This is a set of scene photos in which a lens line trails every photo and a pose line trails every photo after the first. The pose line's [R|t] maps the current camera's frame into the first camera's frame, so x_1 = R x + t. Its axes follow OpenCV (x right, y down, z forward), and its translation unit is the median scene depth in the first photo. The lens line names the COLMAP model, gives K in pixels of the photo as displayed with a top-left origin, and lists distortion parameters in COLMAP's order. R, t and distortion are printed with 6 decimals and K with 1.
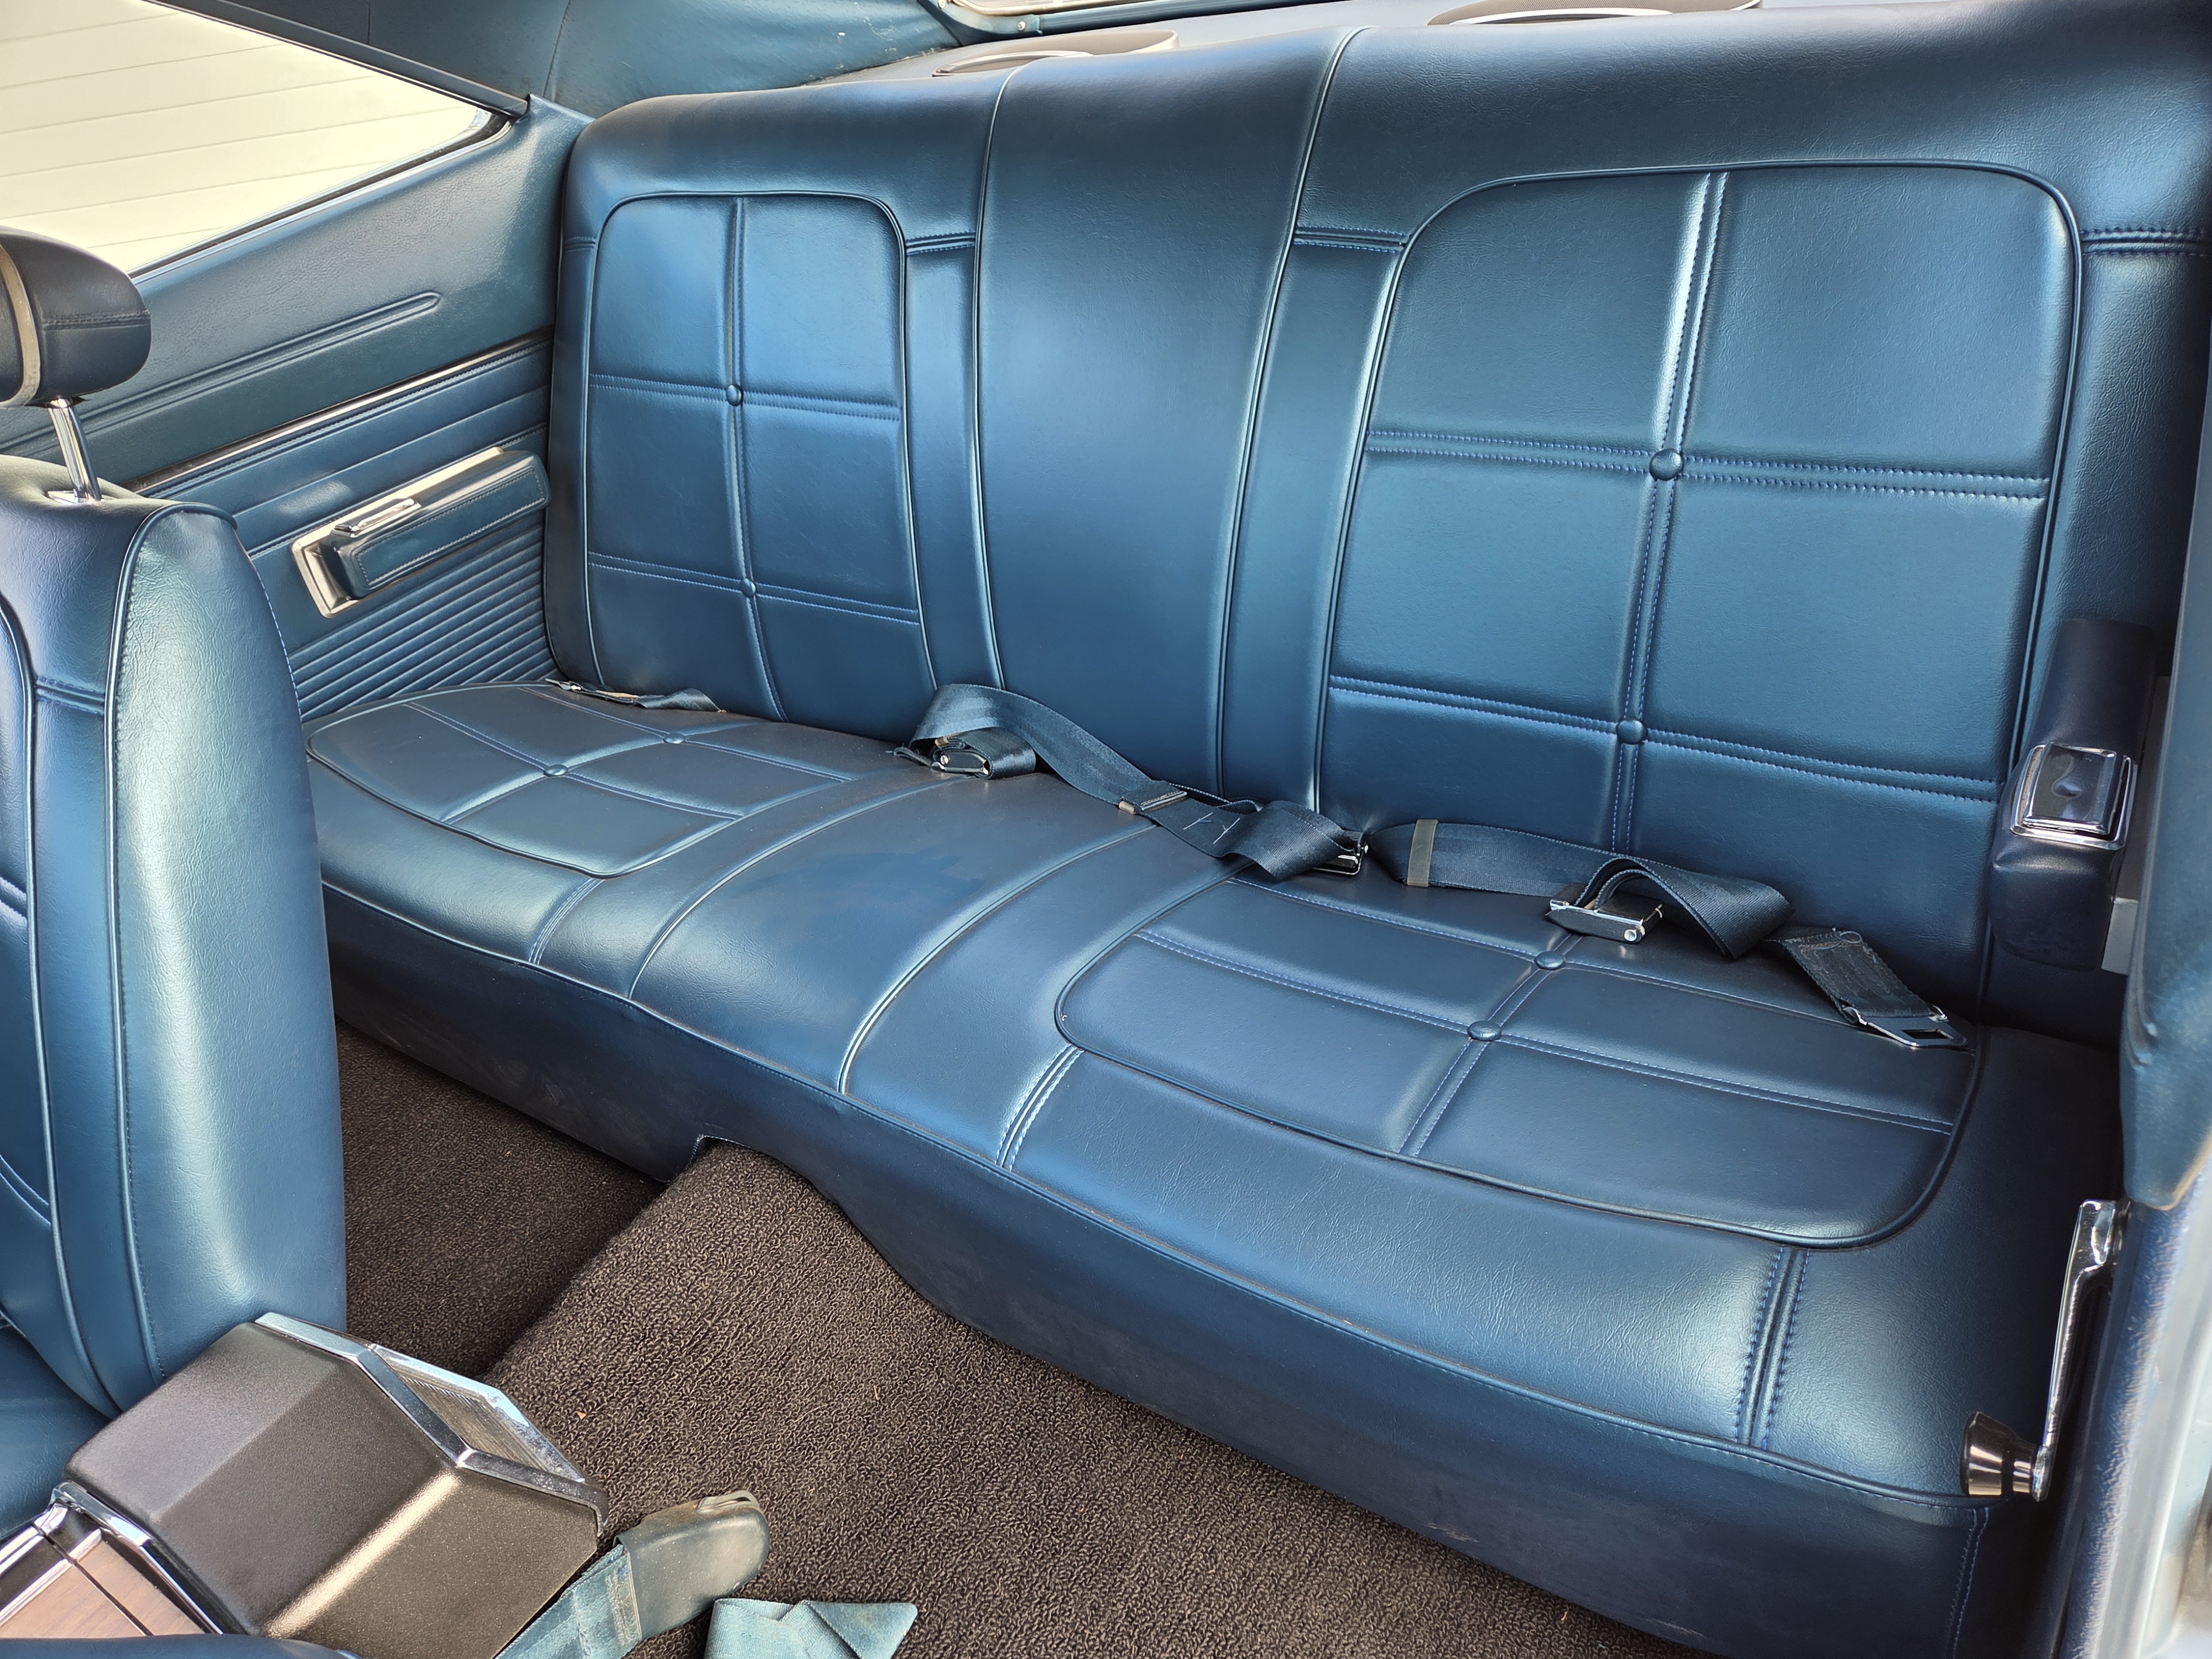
lens RADIAL K [[1478.0, 0, 1105.0], [0, 1478.0, 839.9], [0, 0, 1]] dist [0.012151, 0.002354]
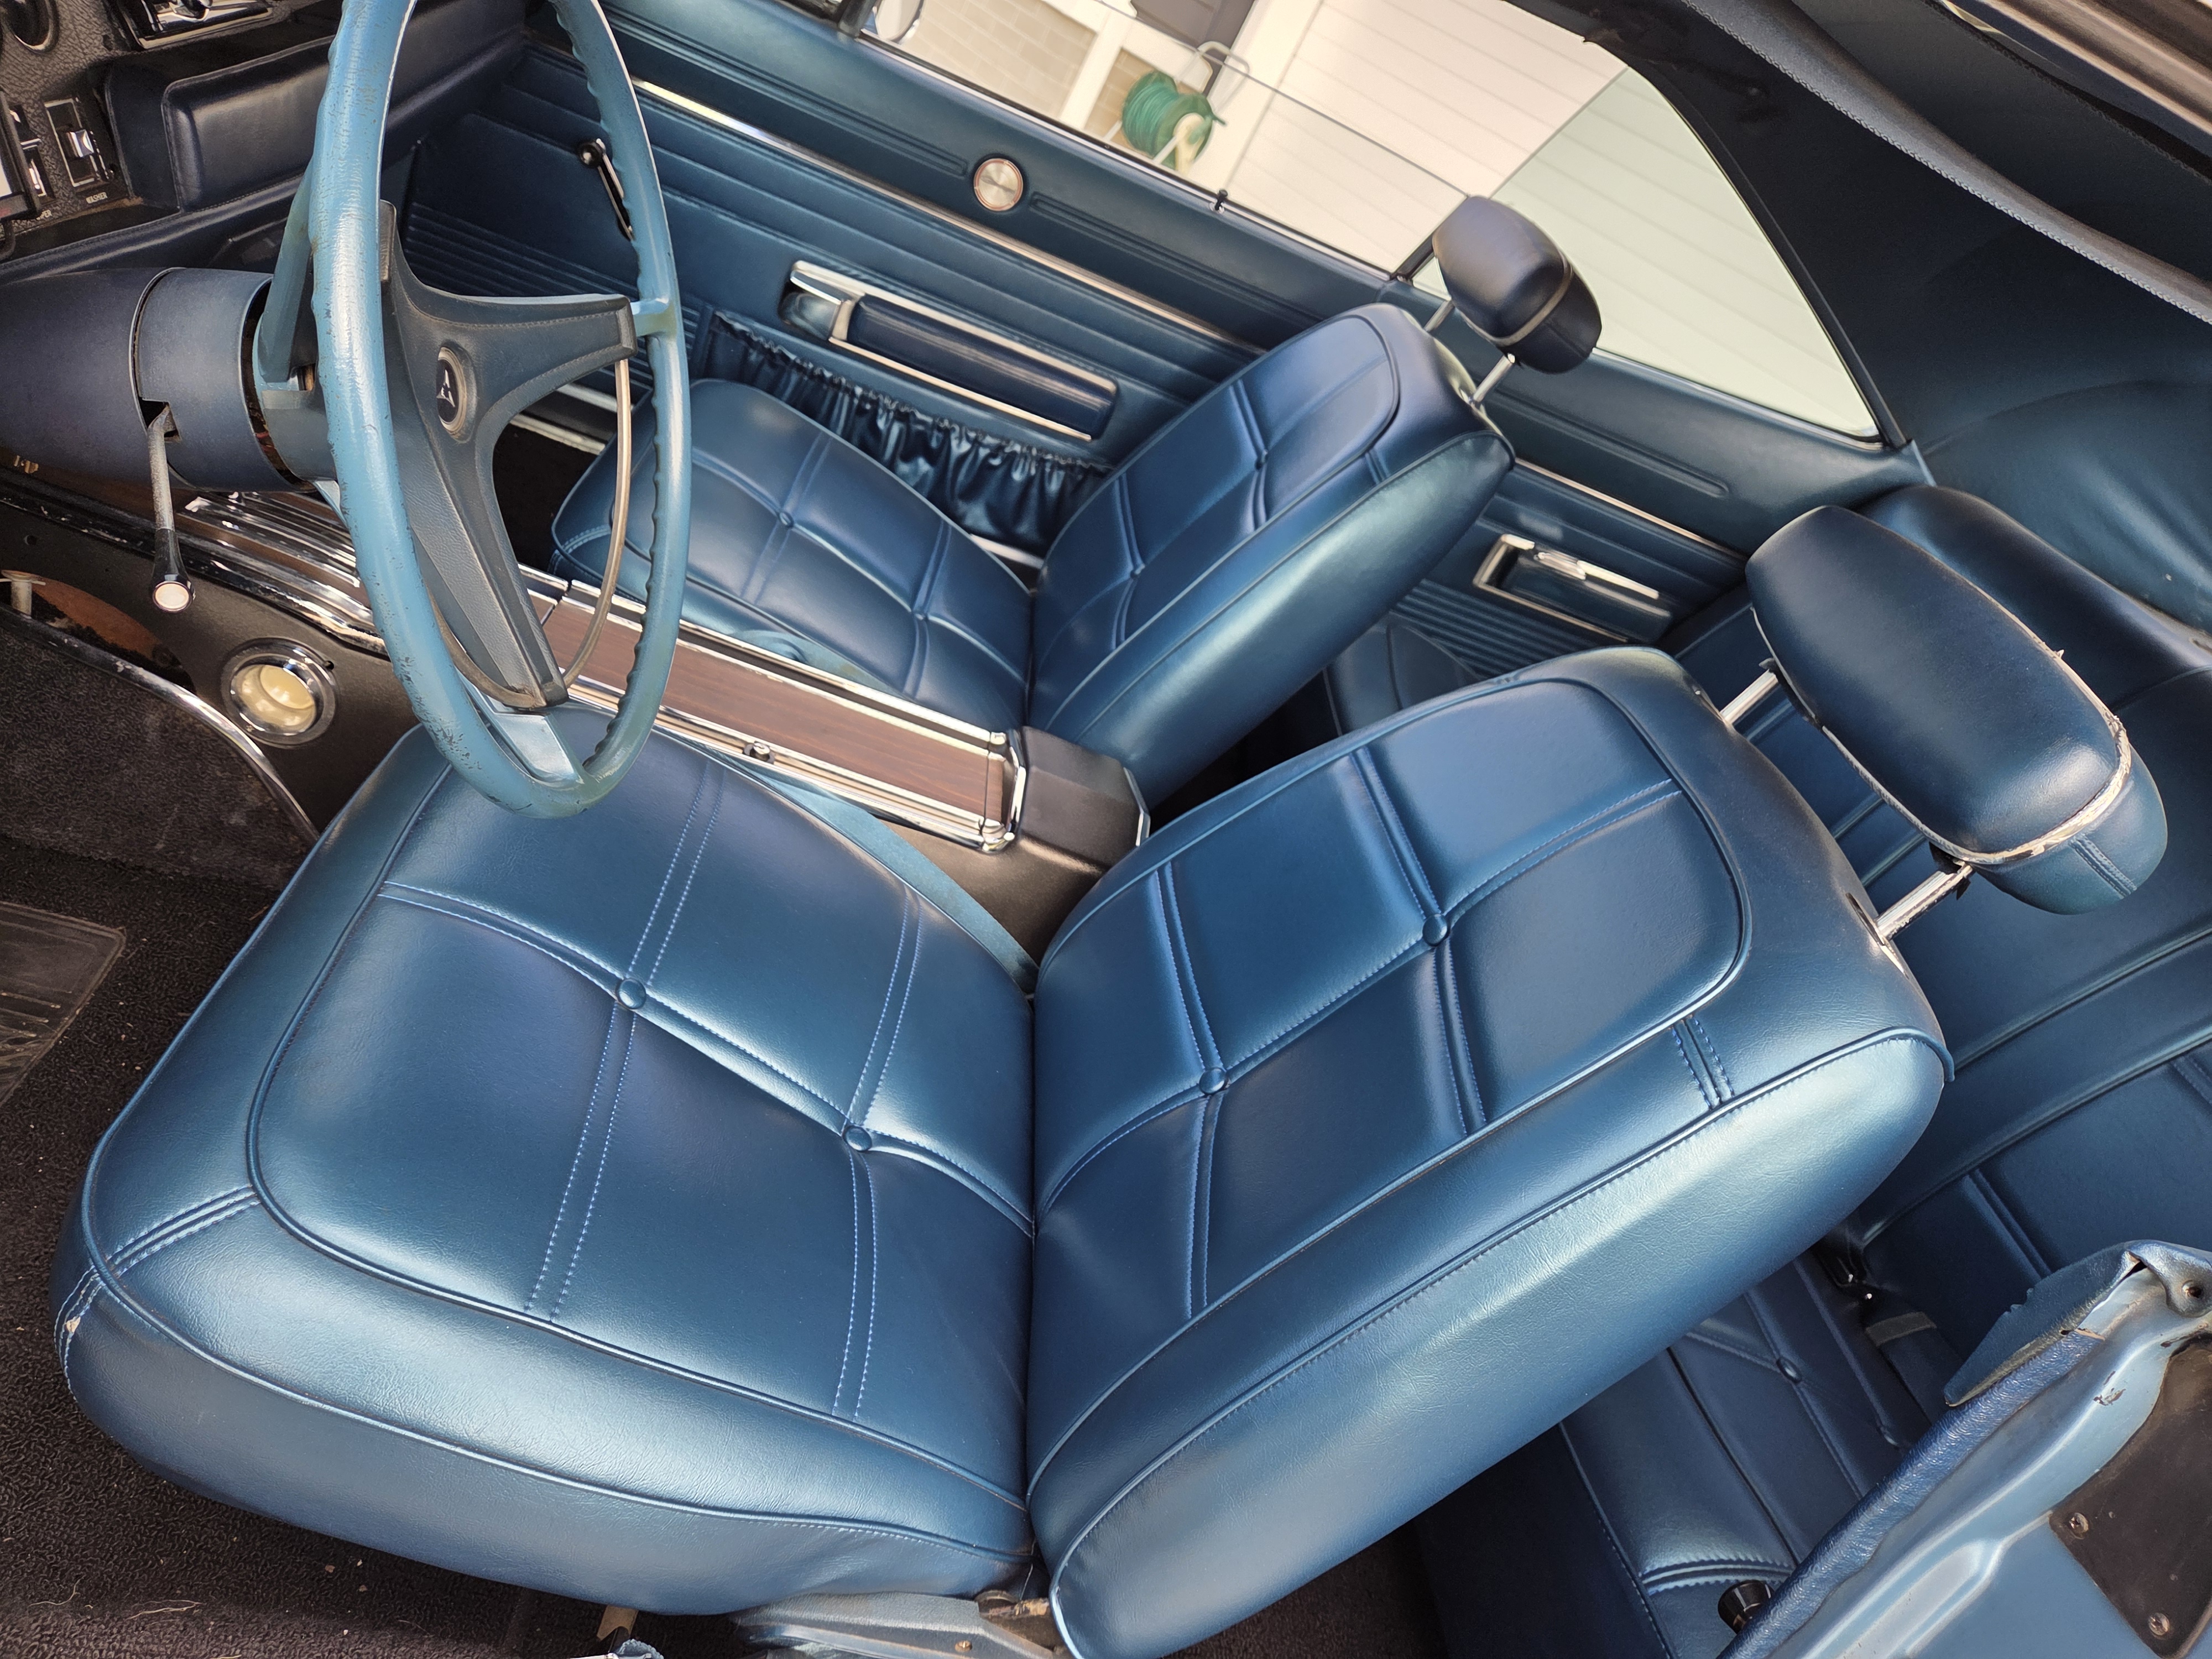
lens RADIAL K [[1478.0, 0, 1105.2], [0, 1478.0, 821.9], [0, 0, 1]] dist [0.012151, 0.002354]
pose [[0.467289, 0.729507, -0.499460, 0.163423], [-0.804422, 0.585210, 0.102146, 0.115002], [0.366805, 0.354045, 0.860294, -0.229626]]
